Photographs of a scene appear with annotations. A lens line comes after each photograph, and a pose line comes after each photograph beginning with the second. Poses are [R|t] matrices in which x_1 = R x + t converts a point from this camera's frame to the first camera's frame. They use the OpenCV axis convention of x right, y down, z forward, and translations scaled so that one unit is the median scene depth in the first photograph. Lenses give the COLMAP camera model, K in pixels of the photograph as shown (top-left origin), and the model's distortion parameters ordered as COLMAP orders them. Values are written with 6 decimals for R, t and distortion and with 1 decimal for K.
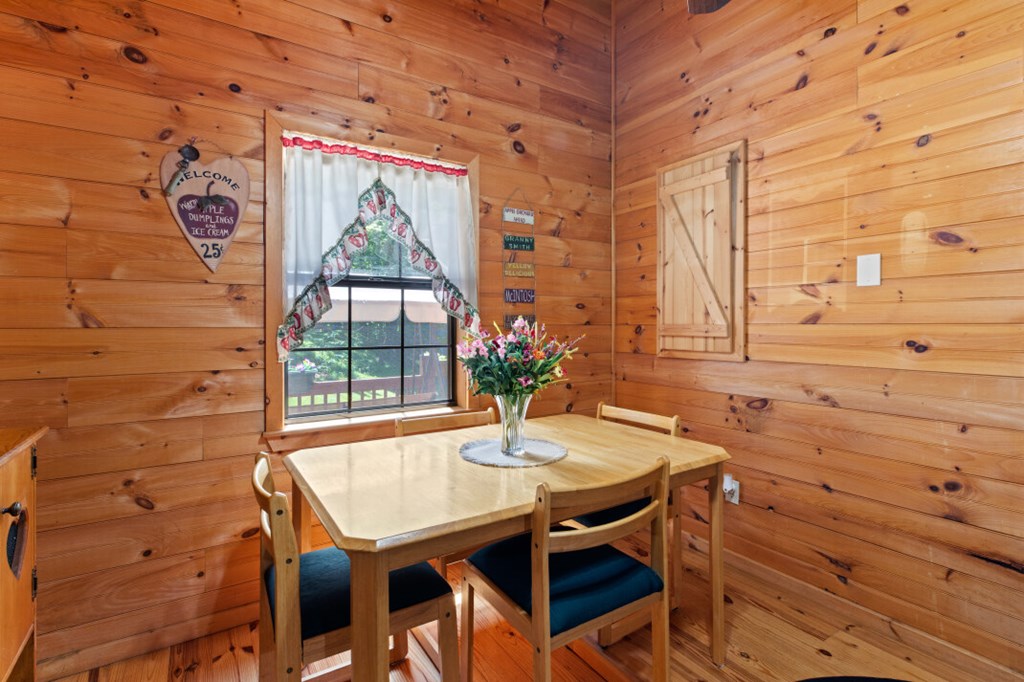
lens RADIAL K [[496.7, 0, 513.2], [0, 496.7, 326.8], [0, 0, 1]] dist [0.003286, 0.000258]
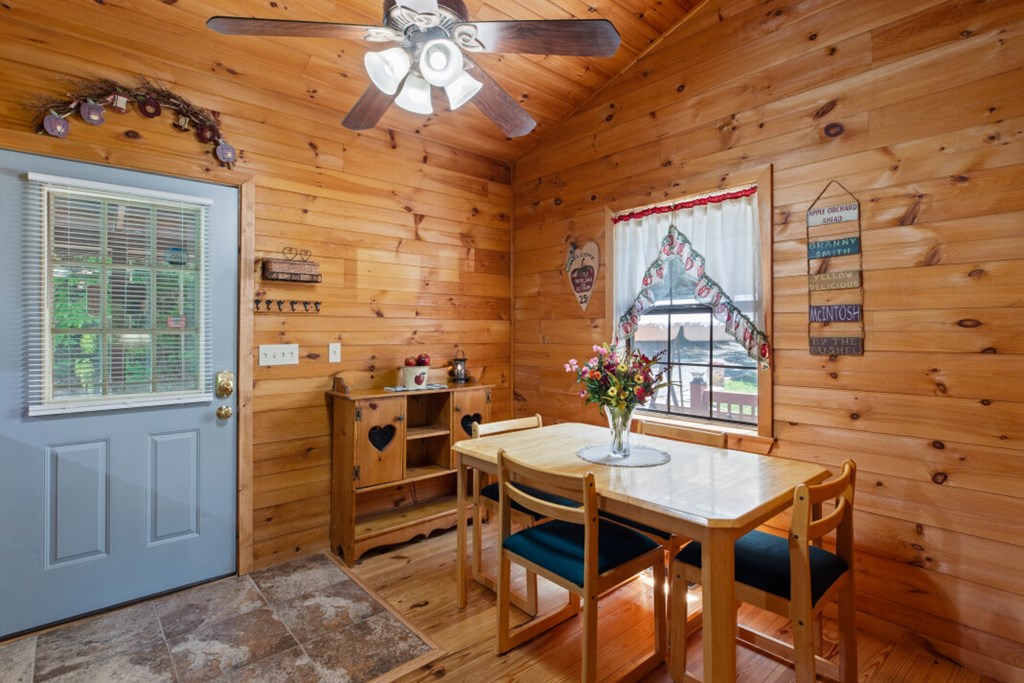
lens RADIAL K [[496.7, 0, 510.1], [0, 496.7, 333.5], [0, 0, 1]] dist [0.003286, 0.000258]
pose [[0.145185, 0.004435, -0.989395, 0.854758], [-0.007324, 0.999967, 0.003407, -0.033405], [0.989377, 0.006752, 0.145213, 0.421110]]
